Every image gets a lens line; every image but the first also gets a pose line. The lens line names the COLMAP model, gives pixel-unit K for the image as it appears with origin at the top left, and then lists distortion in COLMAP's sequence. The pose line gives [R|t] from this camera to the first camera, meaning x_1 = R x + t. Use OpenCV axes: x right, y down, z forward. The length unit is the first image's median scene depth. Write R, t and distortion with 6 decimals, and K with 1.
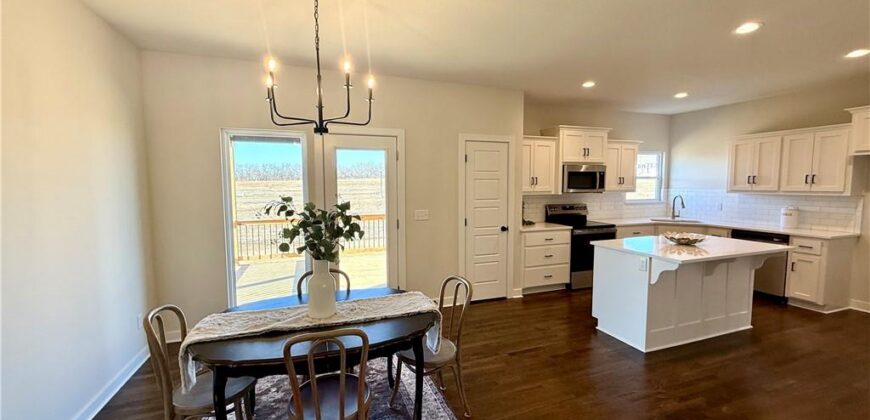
lens RADIAL K [[346.7, 0, 432.6], [0, 346.7, 209.9], [0, 0, 1]] dist [0.000354, 0.000007]
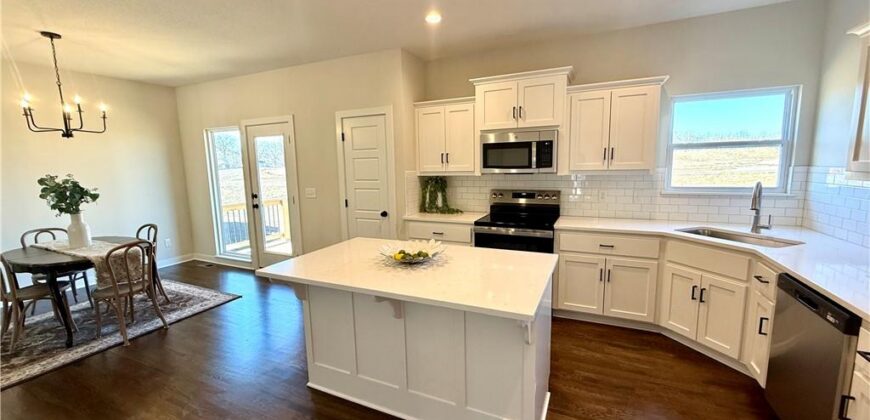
lens RADIAL K [[346.7, 0, 432.6], [0, 346.7, 209.9], [0, 0, 1]] dist [0.000354, 0.000007]
pose [[0.705288, 0.084437, -0.703875, 0.830859], [-0.036923, 0.995909, 0.082473, -0.030563], [0.707959, -0.032178, 0.705520, 0.422612]]
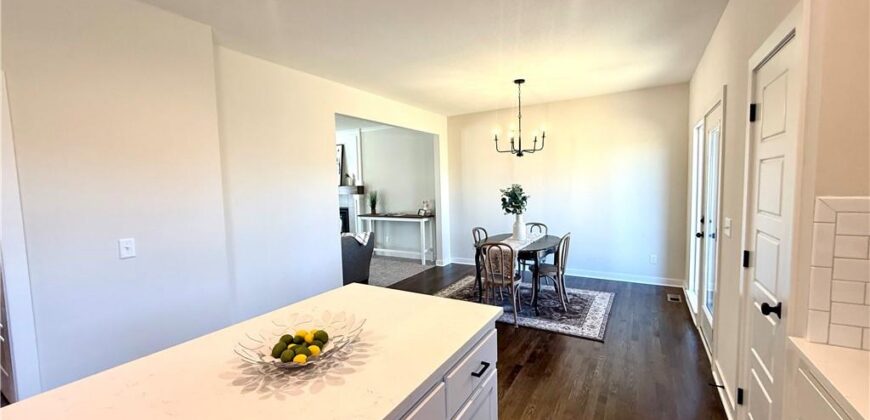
lens RADIAL K [[346.7, 0, 432.6], [0, 346.7, 209.9], [0, 0, 1]] dist [0.000354, 0.000007]
pose [[-0.776933, 0.071497, -0.625511, 0.589788], [-0.017424, 0.990708, 0.134883, -0.069128], [0.629342, 0.115694, -0.768468, 0.944472]]
